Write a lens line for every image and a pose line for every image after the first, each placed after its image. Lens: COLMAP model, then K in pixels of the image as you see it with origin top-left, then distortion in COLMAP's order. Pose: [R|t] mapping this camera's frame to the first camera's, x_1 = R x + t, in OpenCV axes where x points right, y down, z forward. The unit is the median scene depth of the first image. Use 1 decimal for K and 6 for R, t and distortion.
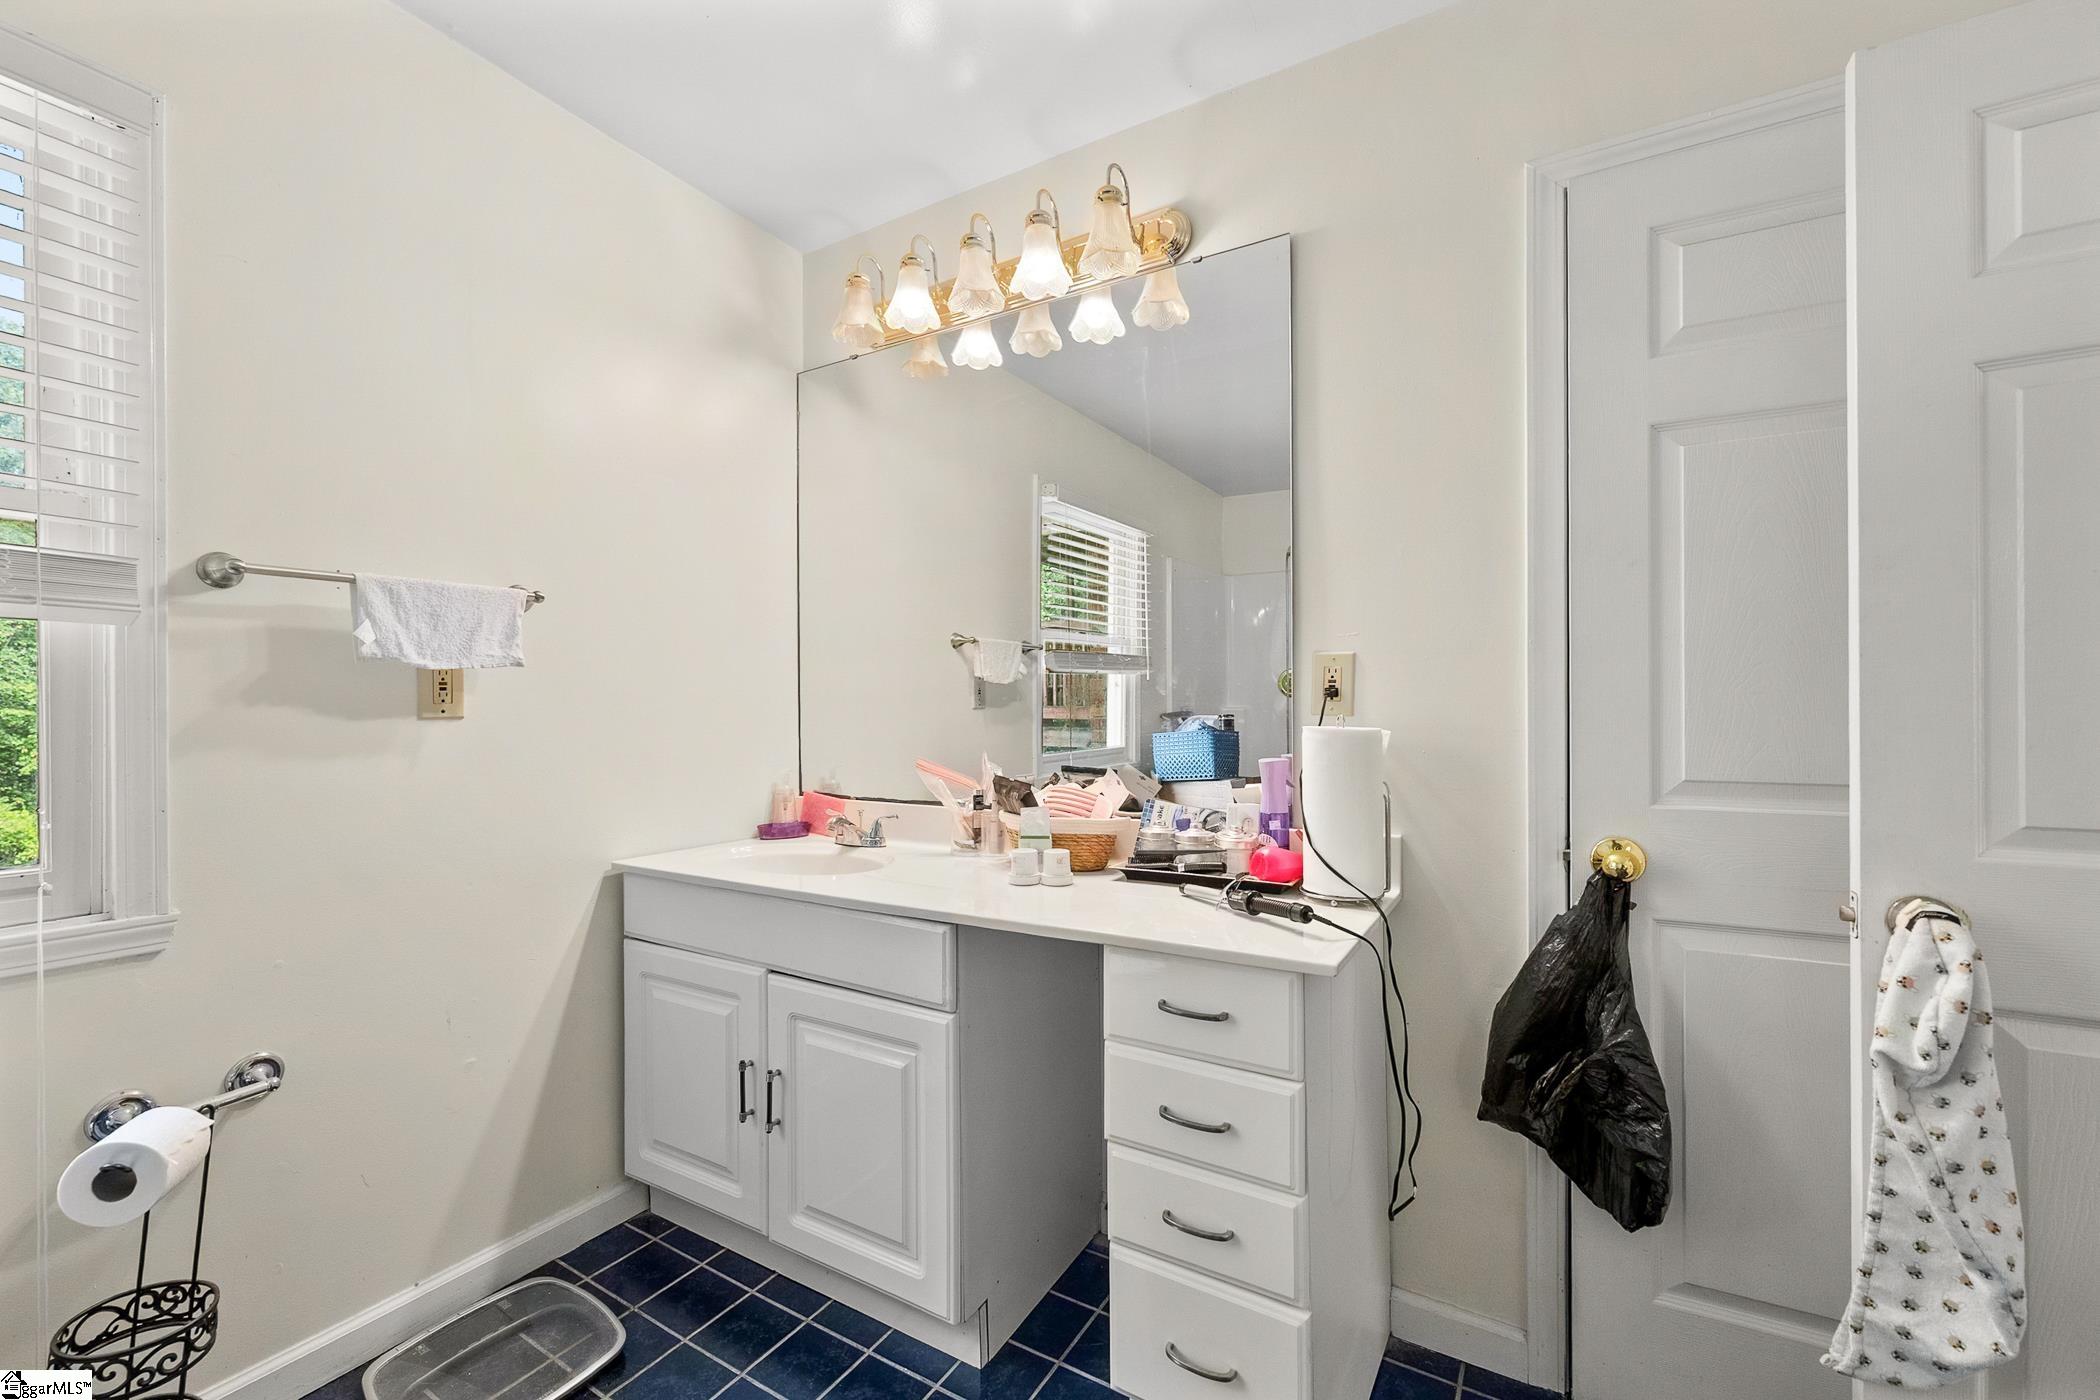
lens RADIAL K [[843.8, 0, 1050.6], [0, 843.8, 710.1], [0, 0, 1]] dist [-0.004636, -0.000741]
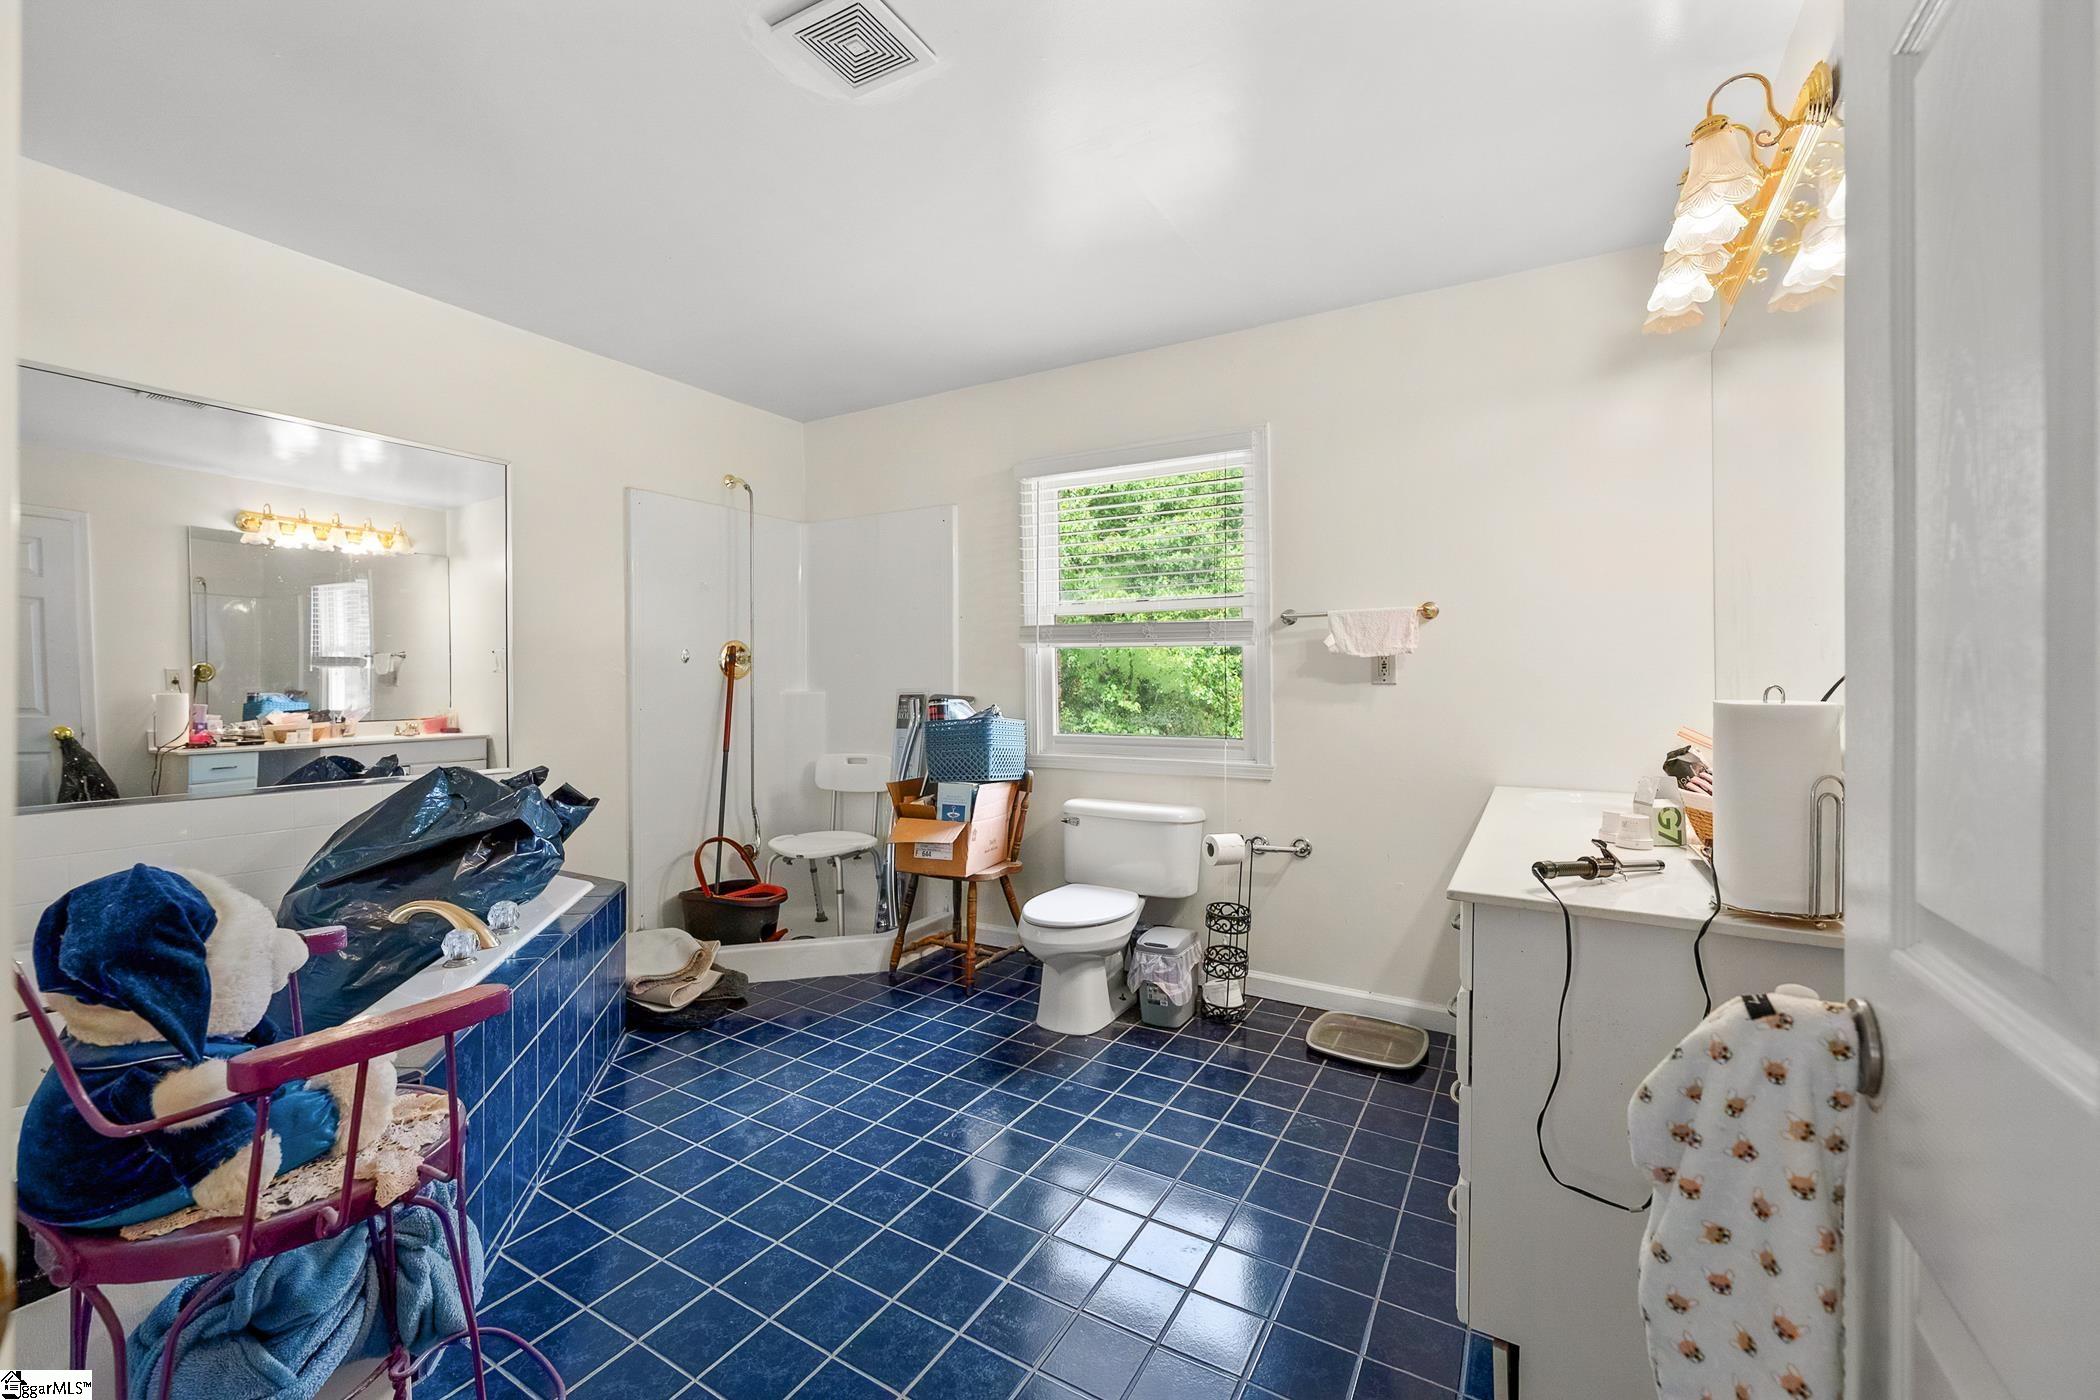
lens RADIAL K [[843.8, 0, 1050.5], [0, 843.8, 693.2], [0, 0, 1]] dist [-0.004636, -0.000741]
pose [[-0.000856, 0.019750, -0.999805, 1.148009], [0.002316, 0.999802, 0.019748, -0.008485], [0.999997, -0.002299, -0.000902, 0.321323]]
